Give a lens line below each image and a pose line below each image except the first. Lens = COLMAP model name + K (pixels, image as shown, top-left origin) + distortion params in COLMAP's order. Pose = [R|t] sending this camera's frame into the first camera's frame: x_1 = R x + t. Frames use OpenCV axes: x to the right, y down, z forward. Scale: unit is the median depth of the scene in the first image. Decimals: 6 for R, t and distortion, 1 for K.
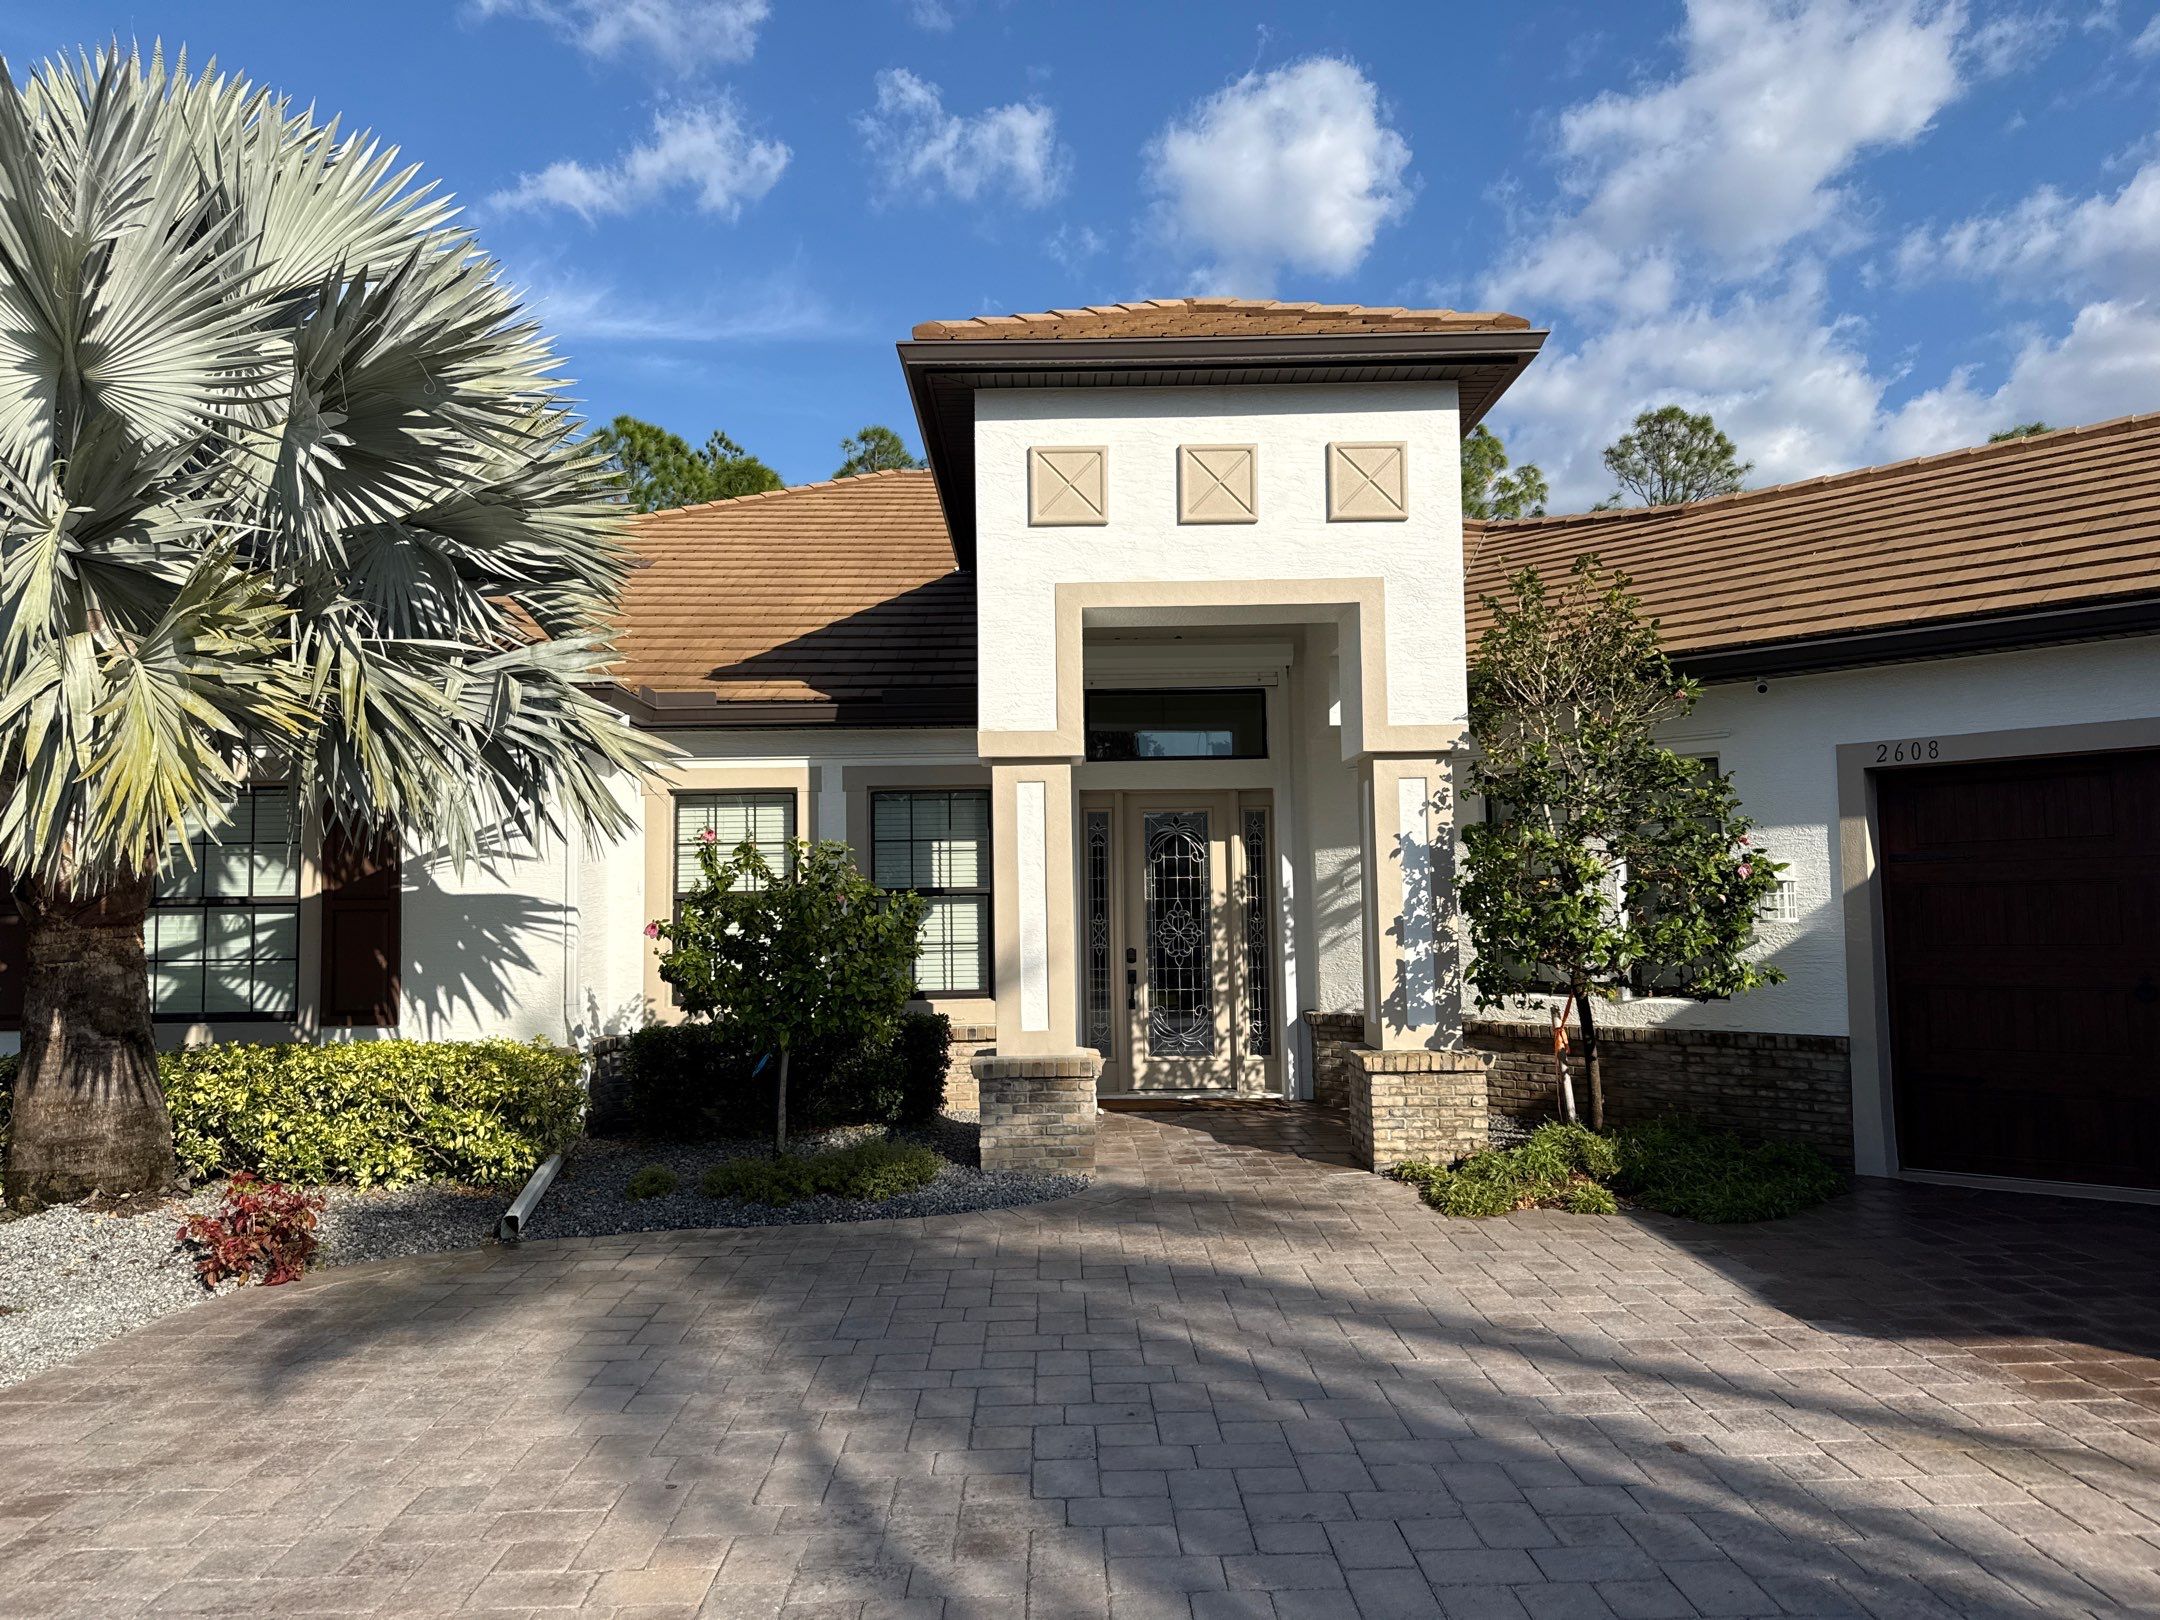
lens RADIAL K [[1476.7, 0, 1074.2], [0, 1476.7, 796.1], [0, 0, 1]] dist [-0.001050, -0.006197]
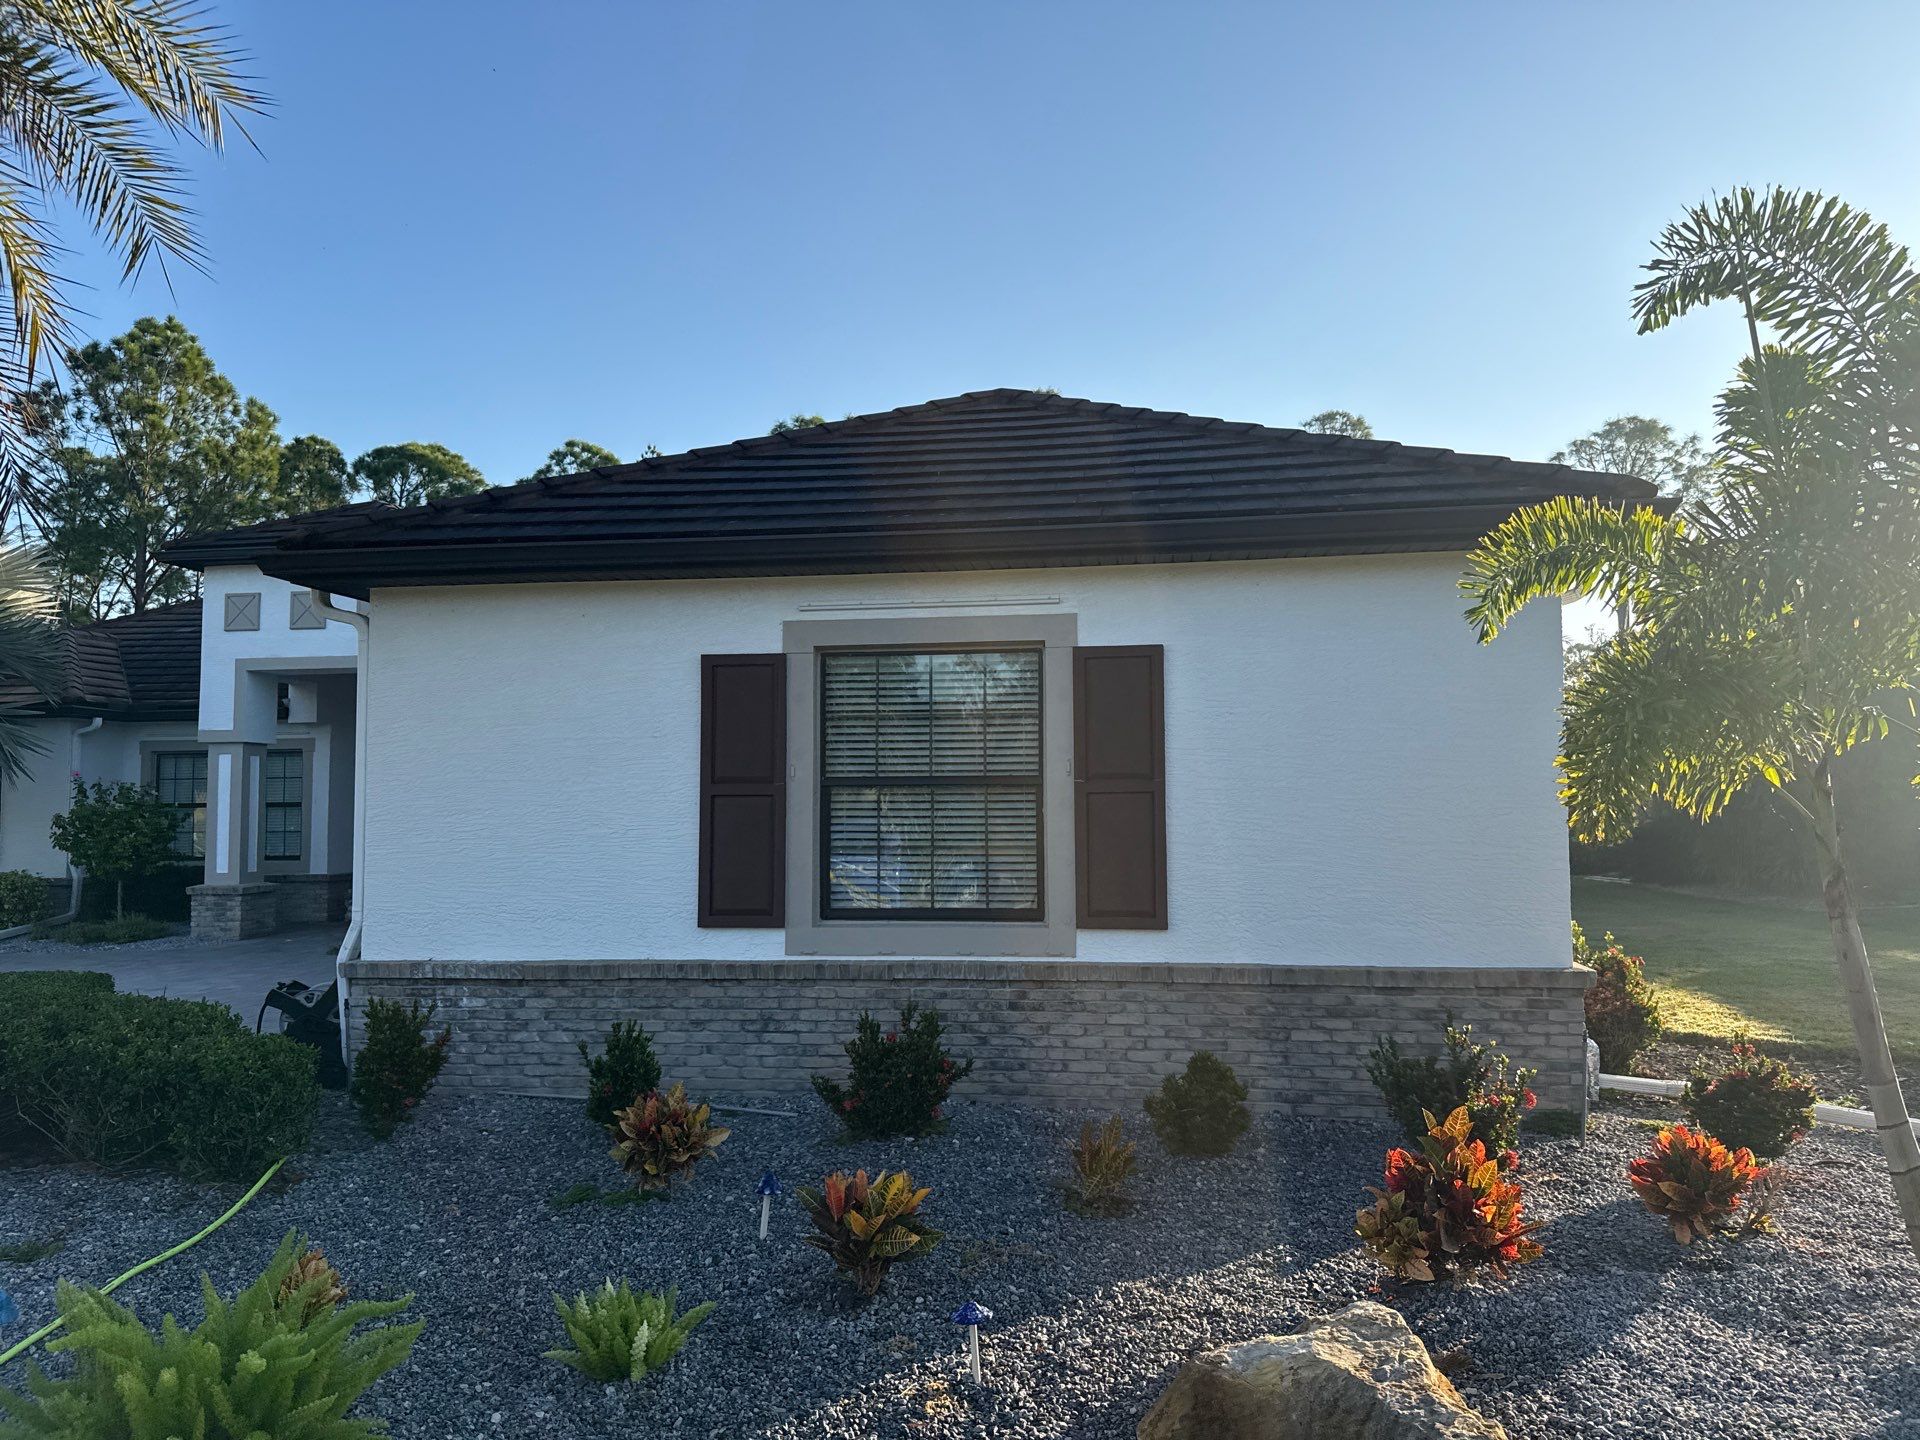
lens RADIAL K [[1362.0, 0, 960.1], [0, 1362.0, 729.5], [0, 0, 1]] dist [0.005356, -0.003536]
pose [[0.983491, 0.002202, -0.180946, 1.388109], [0.001534, 0.999789, 0.020501, -0.084742], [0.180953, -0.020440, 0.983279, -0.737108]]
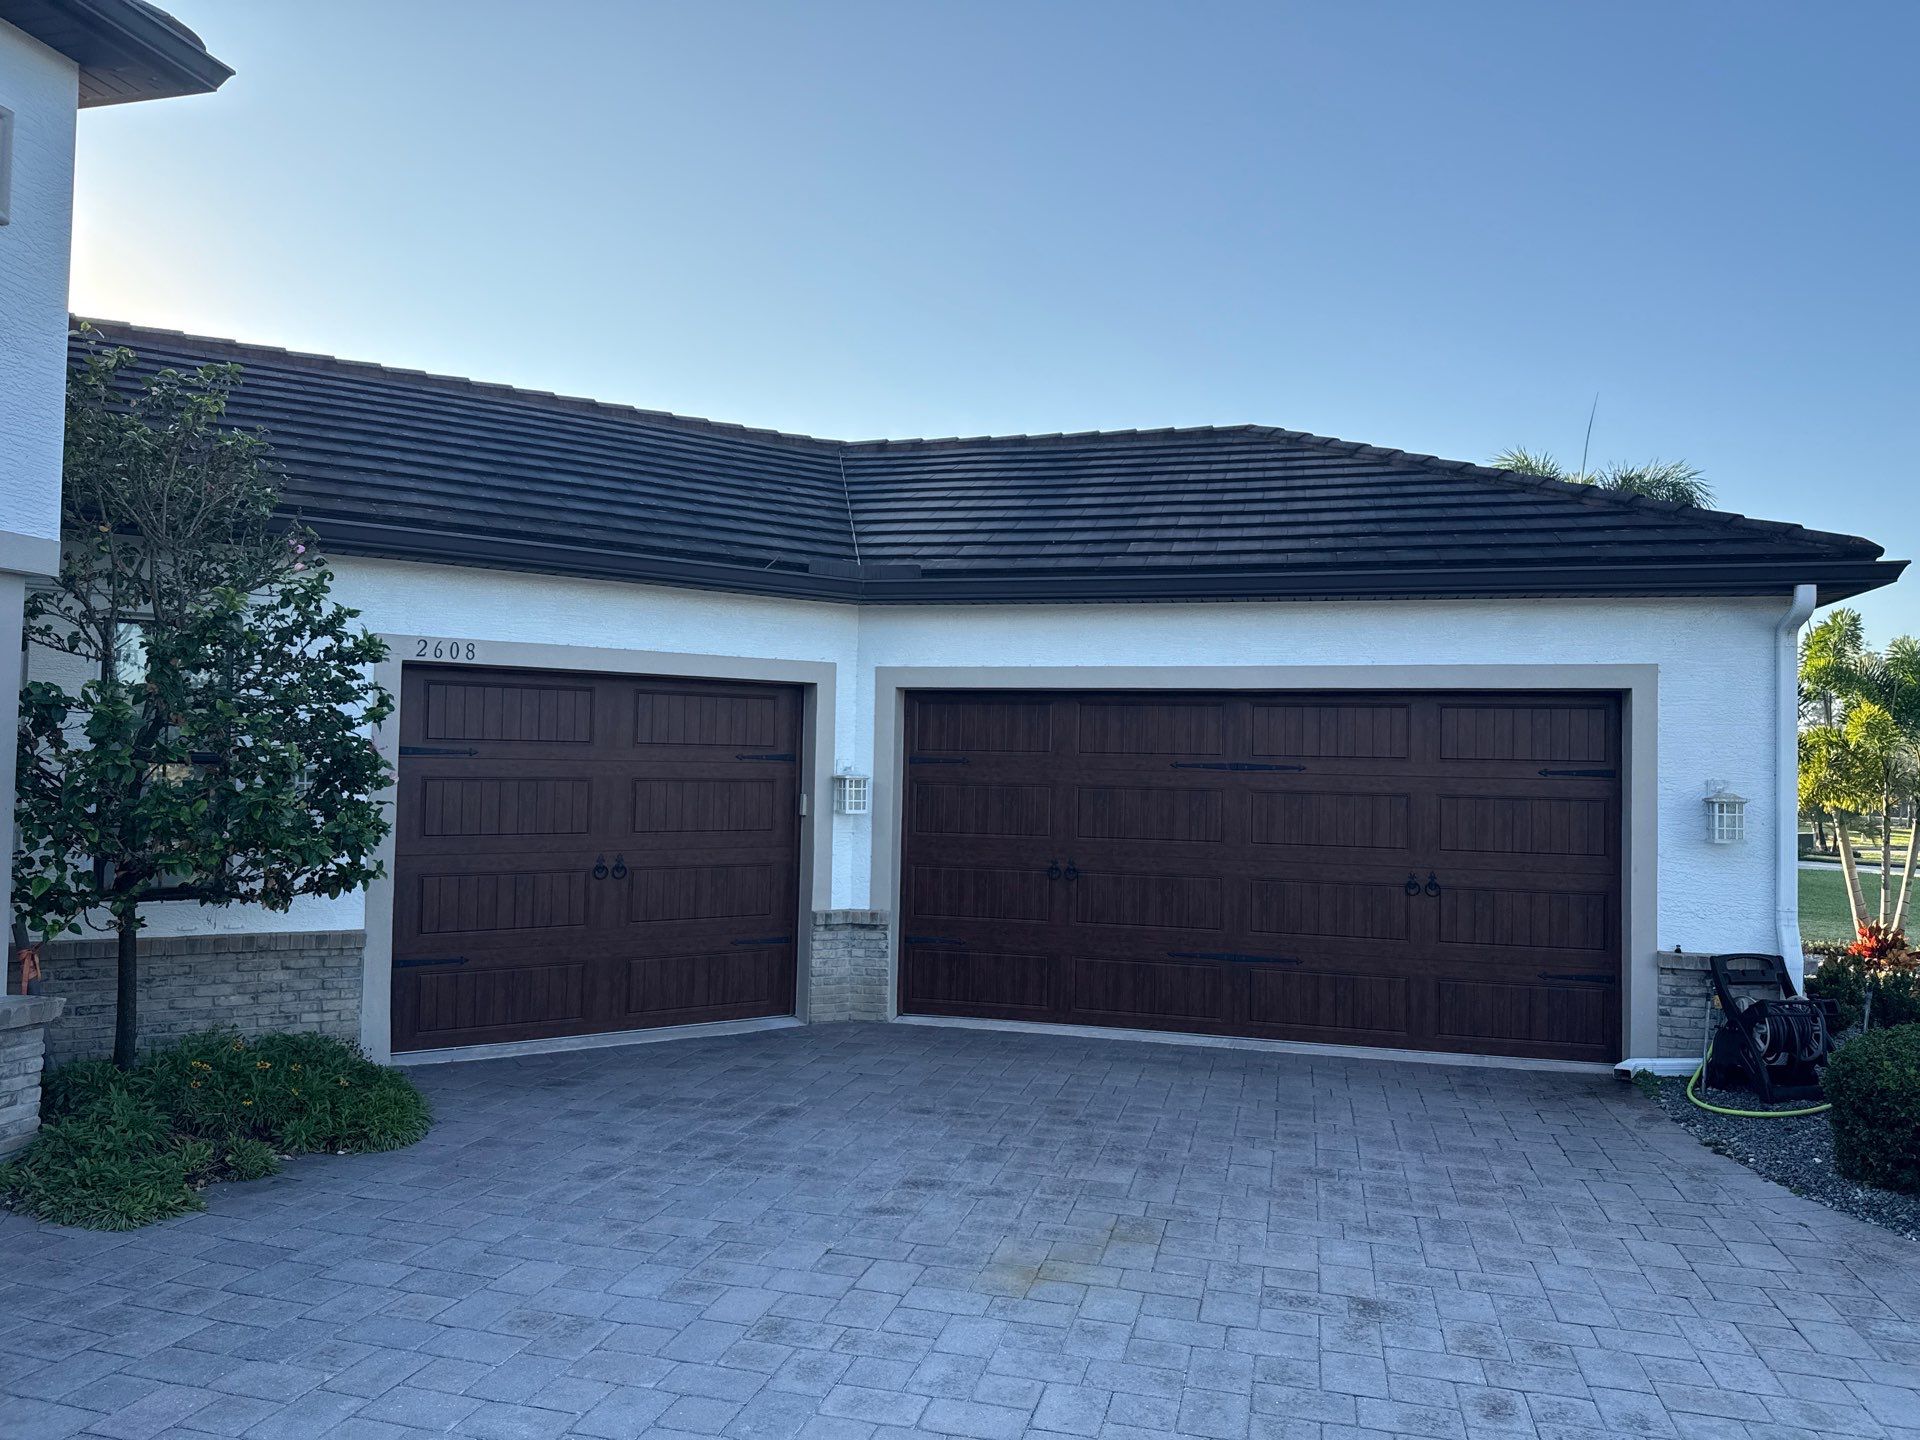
lens RADIAL K [[1362.0, 0, 960.1], [0, 1362.0, 729.5], [0, 0, 1]] dist [0.005356, -0.003536]
pose [[0.256547, 0.051291, 0.965170, -0.257948], [-0.103048, 0.994351, -0.025451, 0.012479], [-0.961023, -0.092929, 0.260383, 0.393147]]
